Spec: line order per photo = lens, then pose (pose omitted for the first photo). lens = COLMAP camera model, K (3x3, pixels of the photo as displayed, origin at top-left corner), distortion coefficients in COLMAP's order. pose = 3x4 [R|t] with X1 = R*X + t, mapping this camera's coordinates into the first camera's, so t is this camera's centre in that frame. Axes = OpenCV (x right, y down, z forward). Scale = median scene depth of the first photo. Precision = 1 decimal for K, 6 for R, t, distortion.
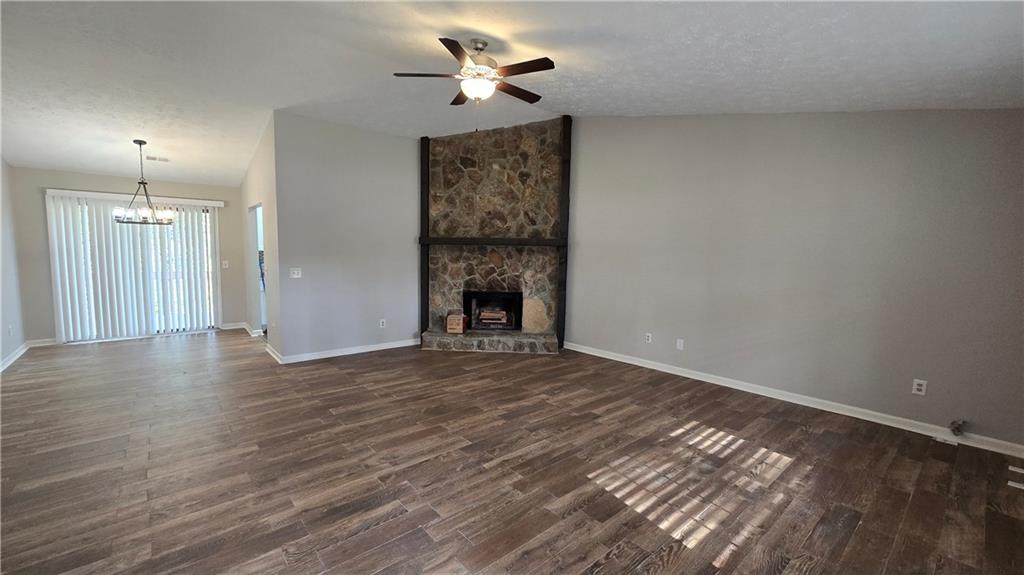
lens RADIAL K [[415.6, 0, 513.2], [0, 415.6, 287.6], [0, 0, 1]] dist [-0.002461, -0.000219]
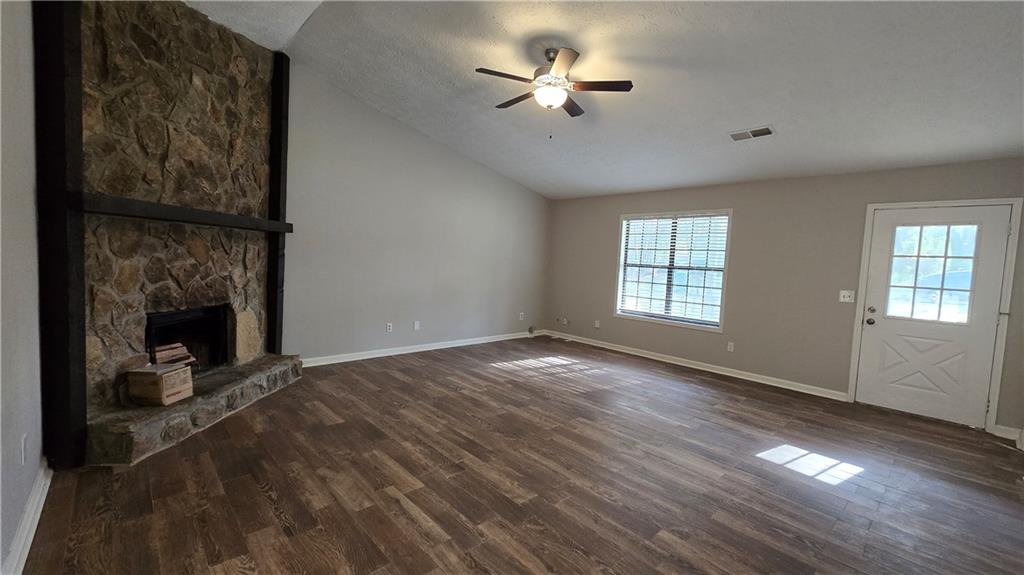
lens RADIAL K [[415.6, 0, 513.2], [0, 415.6, 286.0], [0, 0, 1]] dist [-0.002461, -0.000219]
pose [[-0.030106, -0.081373, 0.996229, -0.636831], [0.039328, 0.995812, 0.082527, -0.051093], [-0.998773, 0.041664, -0.026779, 0.622545]]
